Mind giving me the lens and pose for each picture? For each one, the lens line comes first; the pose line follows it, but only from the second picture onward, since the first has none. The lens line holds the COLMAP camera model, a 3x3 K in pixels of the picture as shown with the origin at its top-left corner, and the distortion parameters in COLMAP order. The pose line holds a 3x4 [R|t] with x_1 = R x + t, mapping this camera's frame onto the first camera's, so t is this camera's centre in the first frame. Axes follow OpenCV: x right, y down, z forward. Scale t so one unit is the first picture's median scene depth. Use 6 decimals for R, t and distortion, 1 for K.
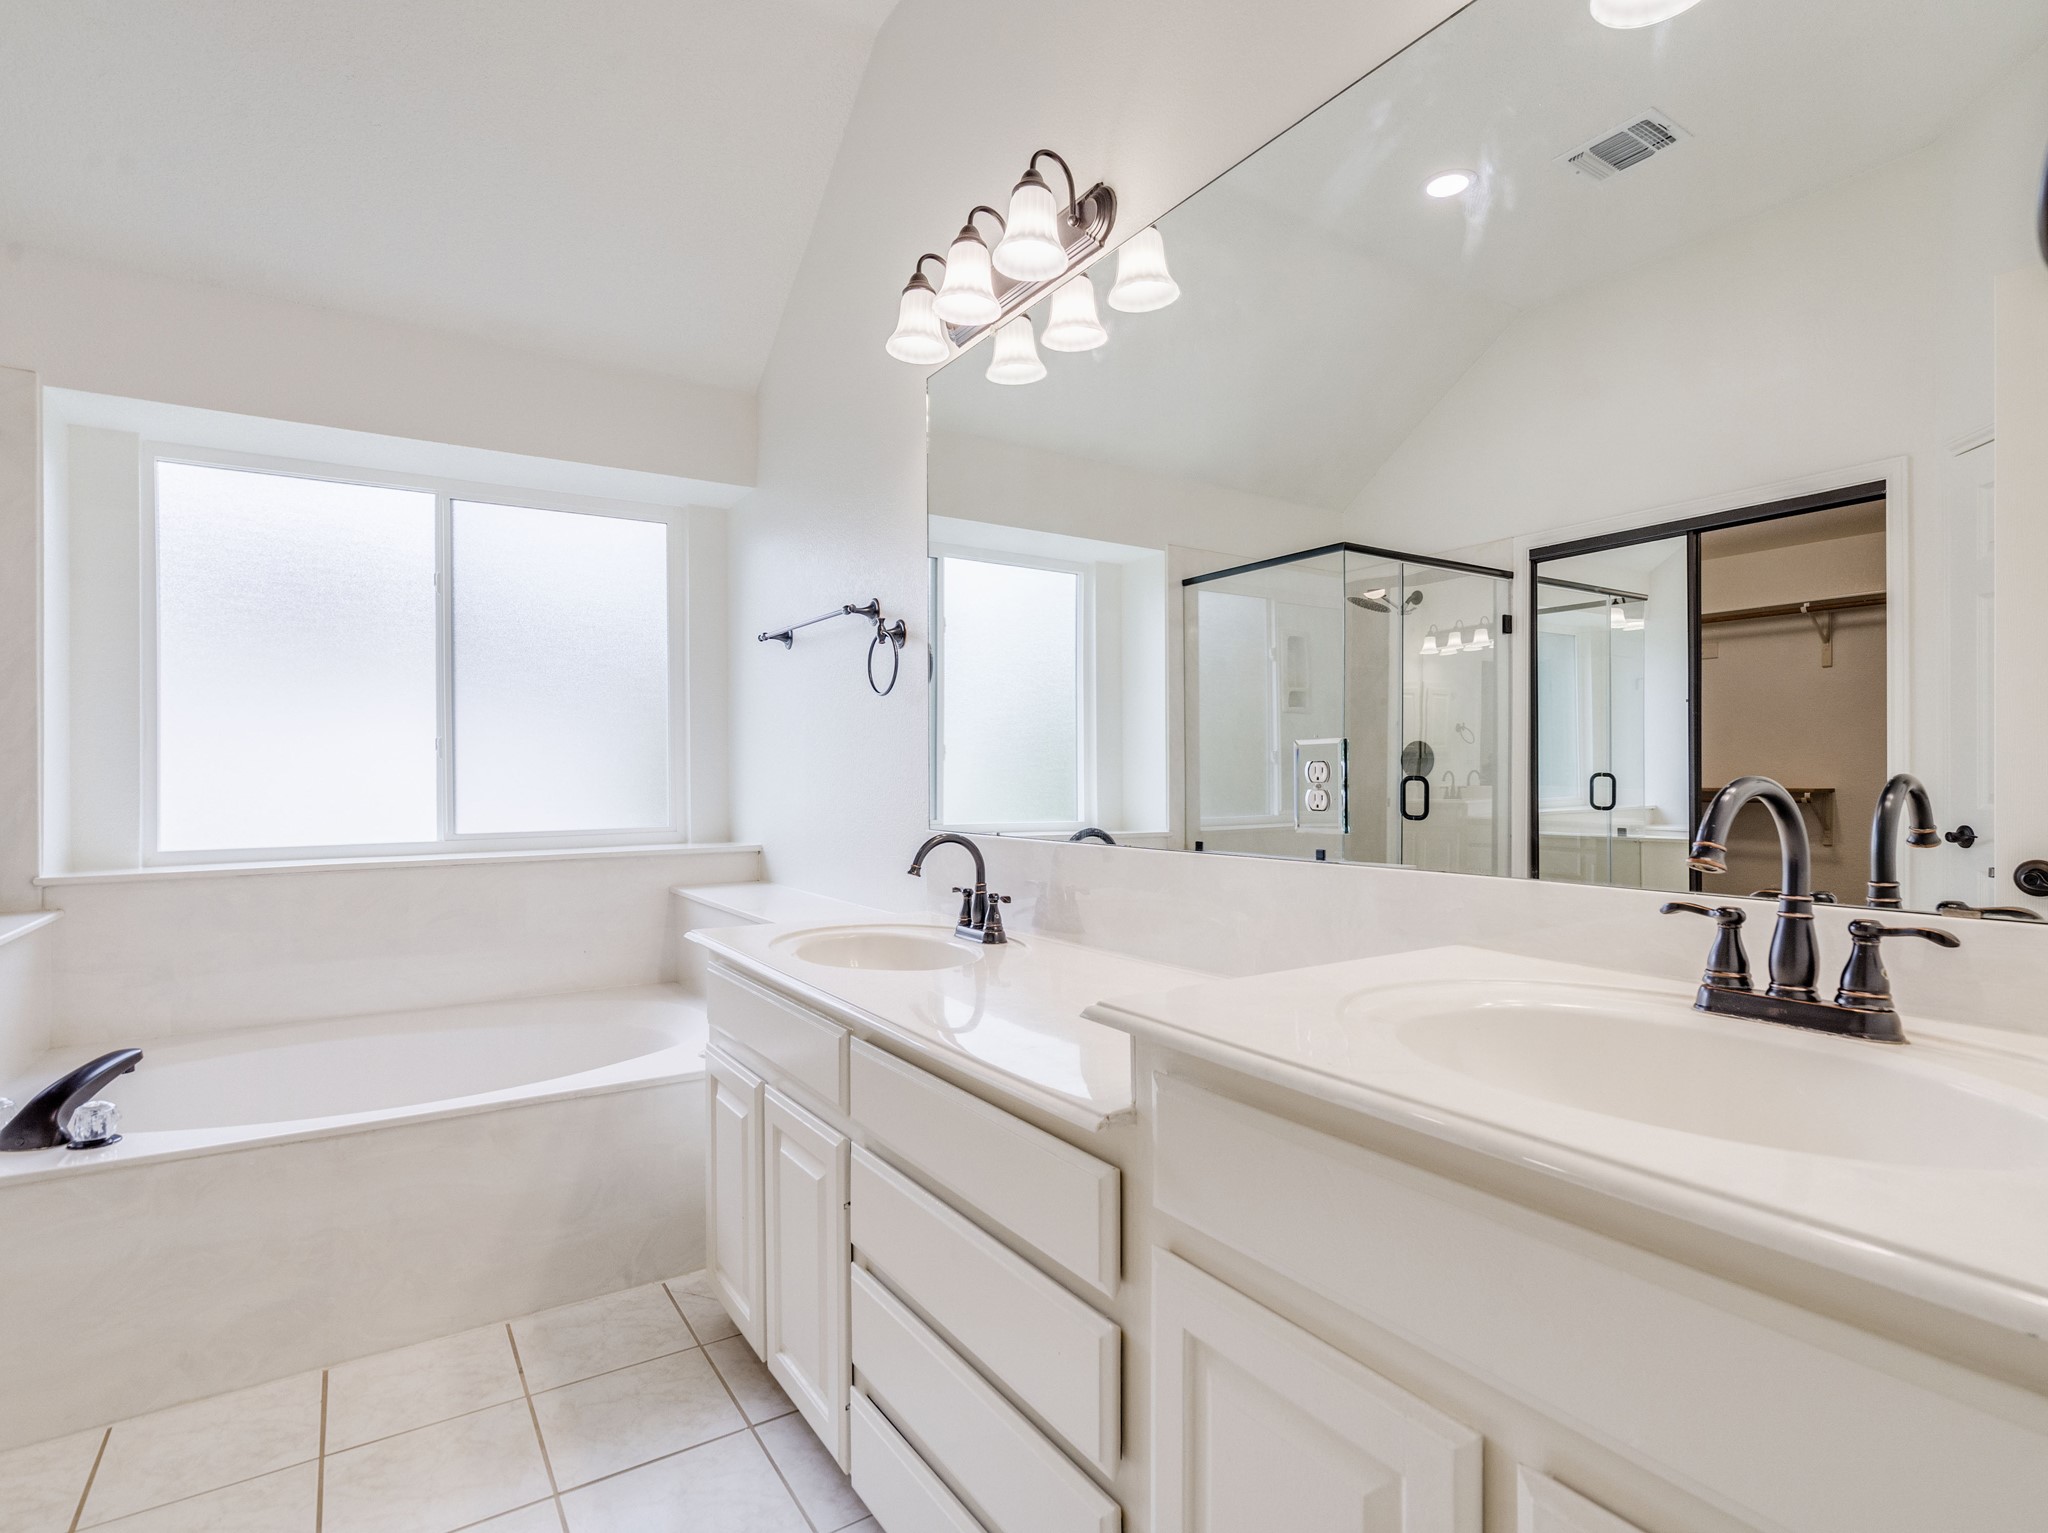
lens RADIAL K [[1071.4, 0, 1022.4], [0, 1071.4, 773.2], [0, 0, 1]] dist [-0.002627, 0.002722]
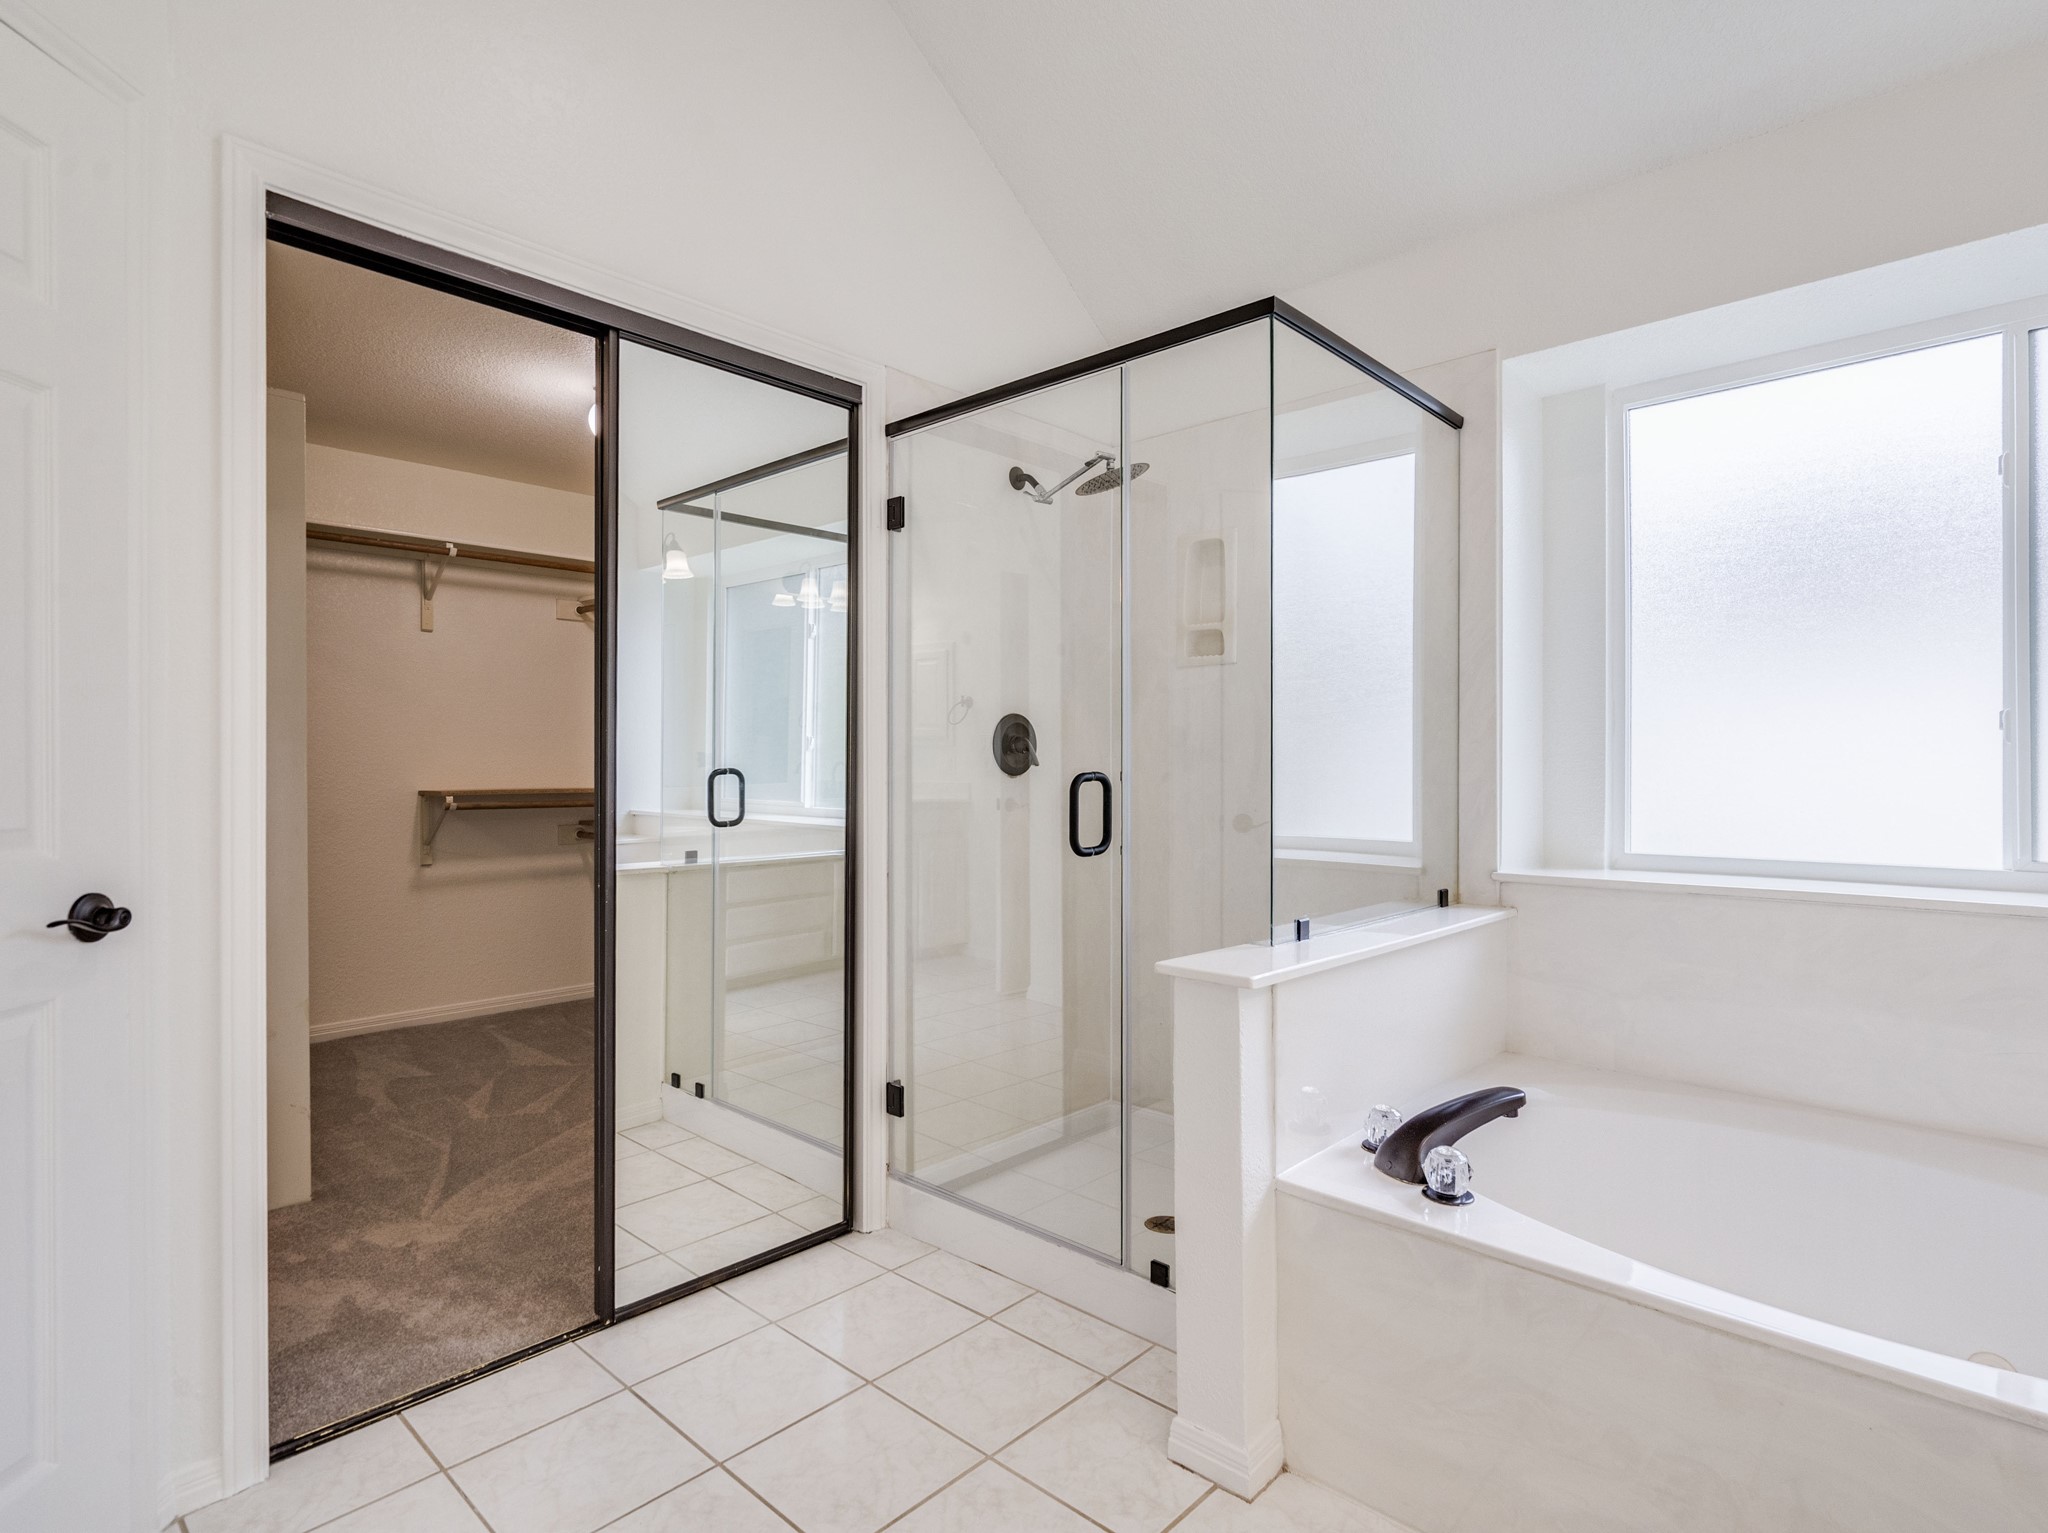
lens RADIAL K [[1071.4, 0, 1017.9], [0, 1071.4, 766.5], [0, 0, 1]] dist [-0.002627, 0.002722]
pose [[0.252072, 0.006178, -0.967689, -0.092048], [0.000303, 0.999979, 0.006463, -0.004384], [0.967708, -0.001922, 0.252065, 0.339149]]
